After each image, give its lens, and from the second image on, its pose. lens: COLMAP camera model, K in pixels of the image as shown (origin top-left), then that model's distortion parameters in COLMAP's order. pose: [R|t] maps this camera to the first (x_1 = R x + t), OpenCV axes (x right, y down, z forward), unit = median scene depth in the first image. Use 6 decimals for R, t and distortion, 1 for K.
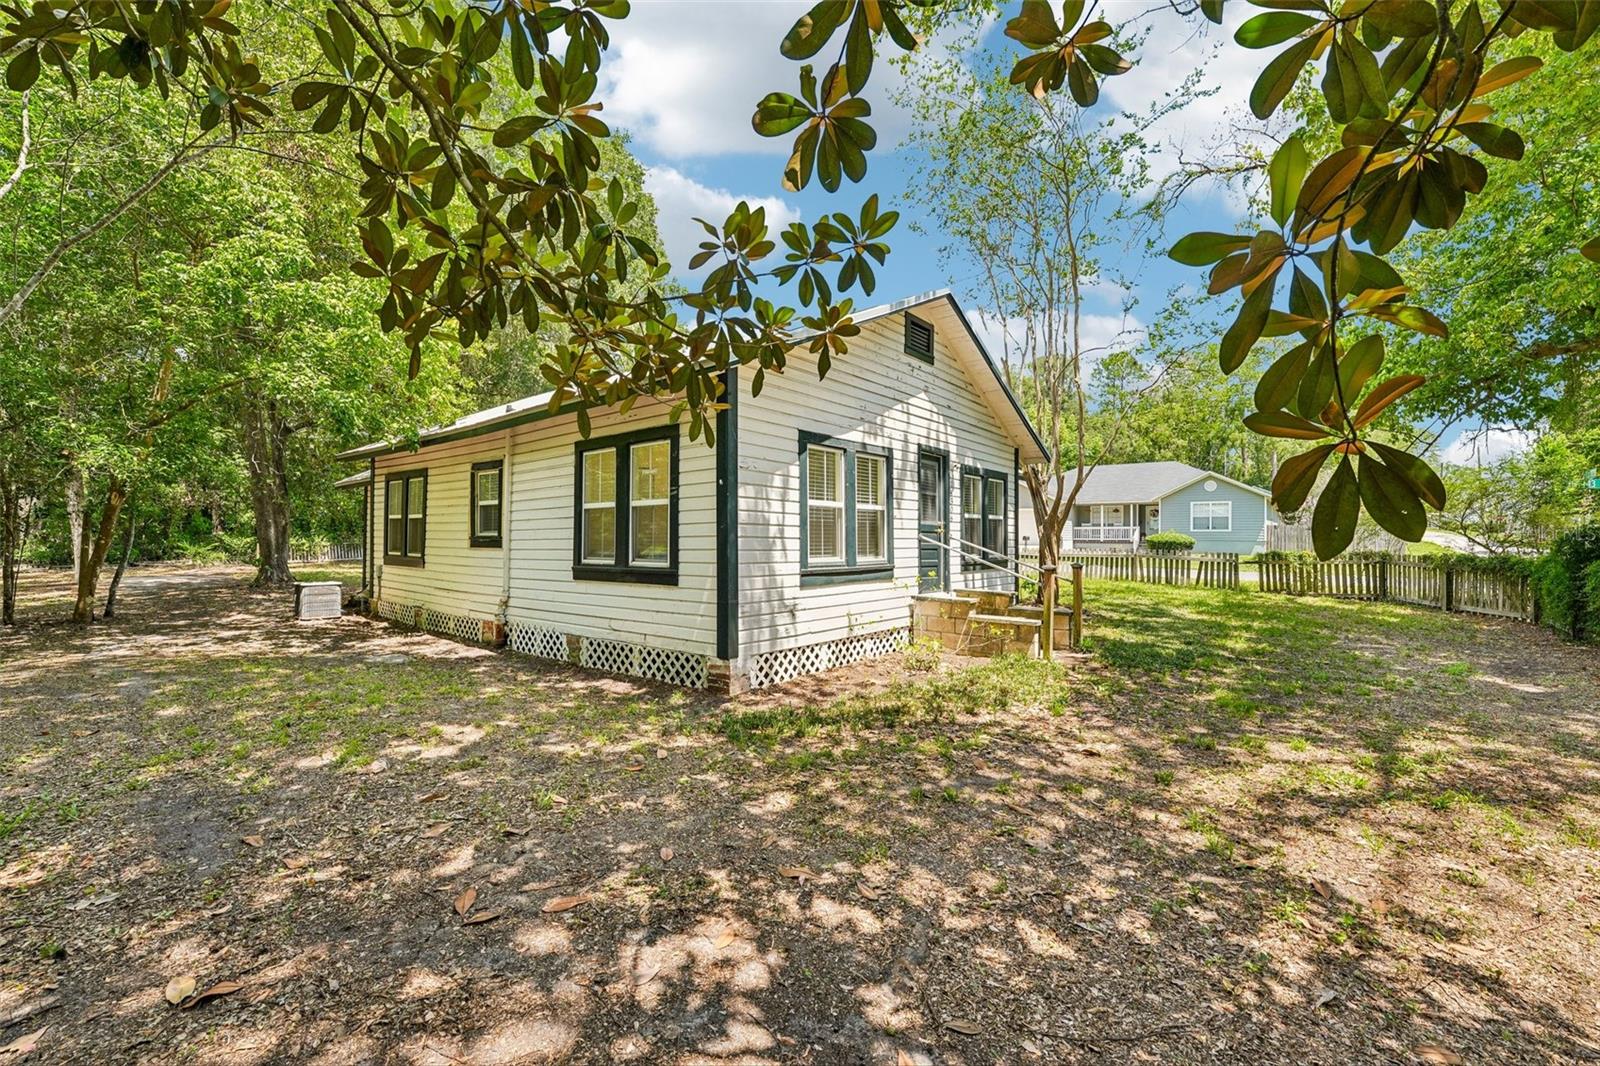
lens RADIAL K [[657.8, 0, 799.3], [0, 657.8, 539.1], [0, 0, 1]] dist [-0.026733, 0.004287]
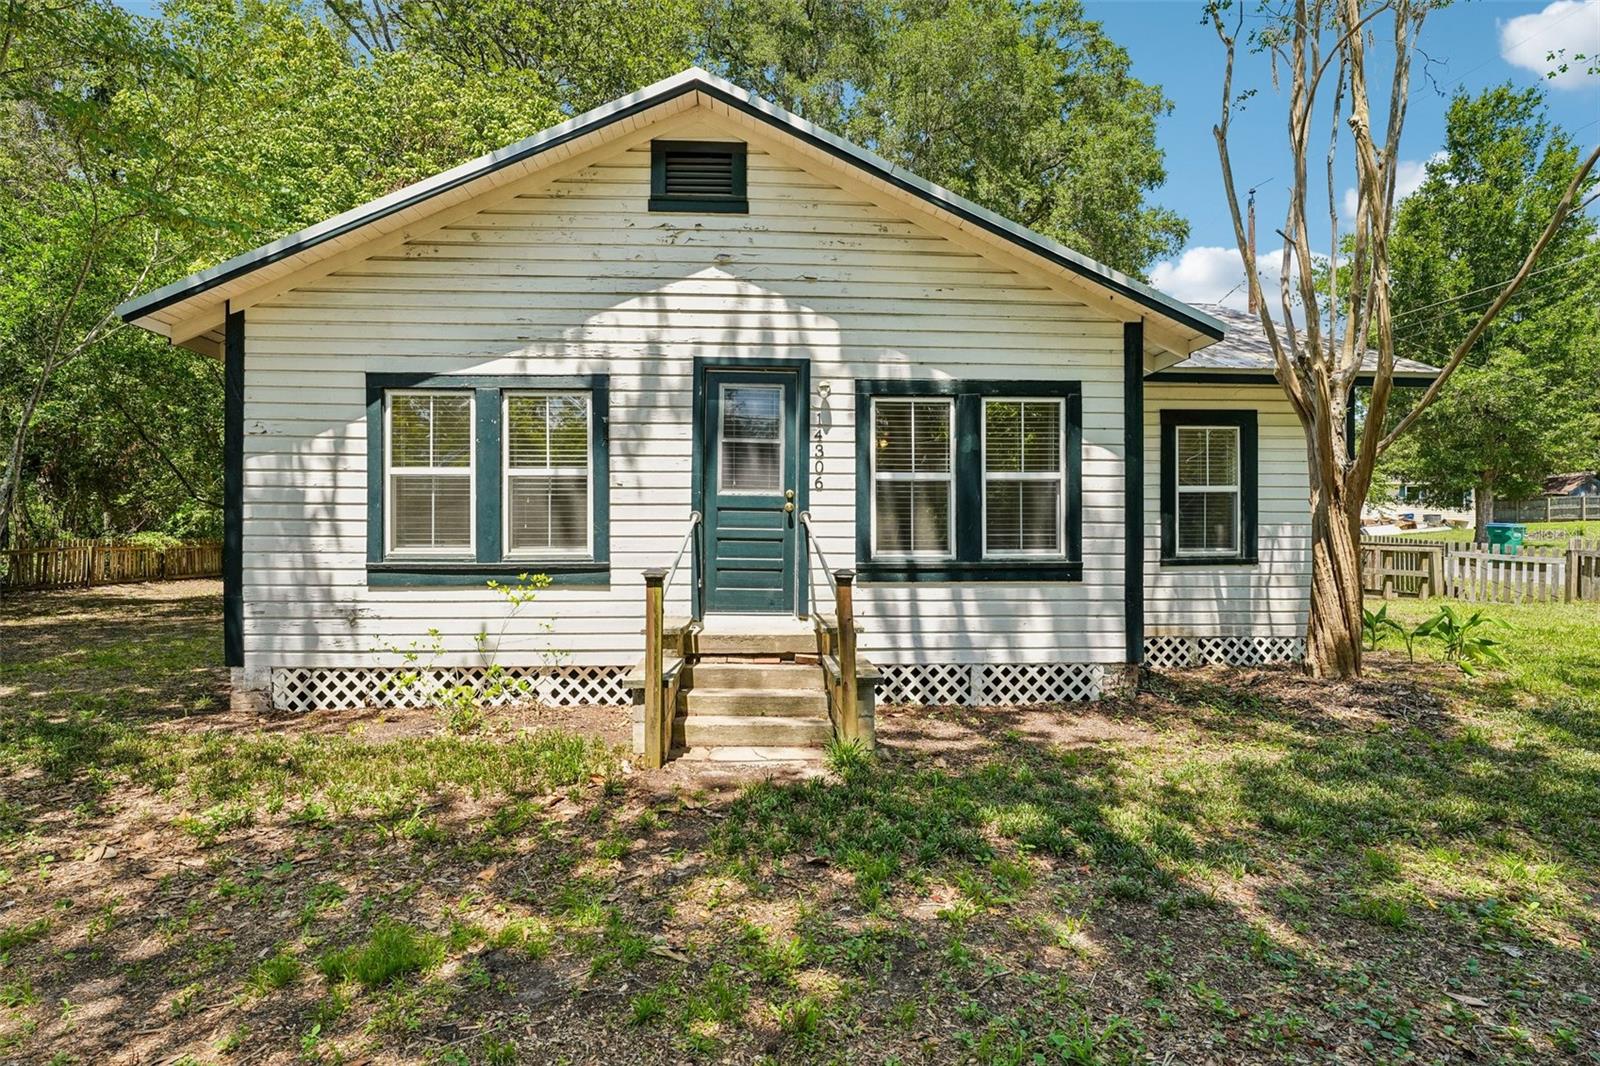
lens RADIAL K [[830.8, 0, 800.3], [0, 830.8, 519.1], [0, 0, 1]] dist [-0.004435, -0.000372]
pose [[0.669016, -0.004003, -0.743237, 0.758883], [0.001713, 0.999991, -0.003843, 0.001371], [0.743246, 0.001298, 0.669017, 0.551243]]
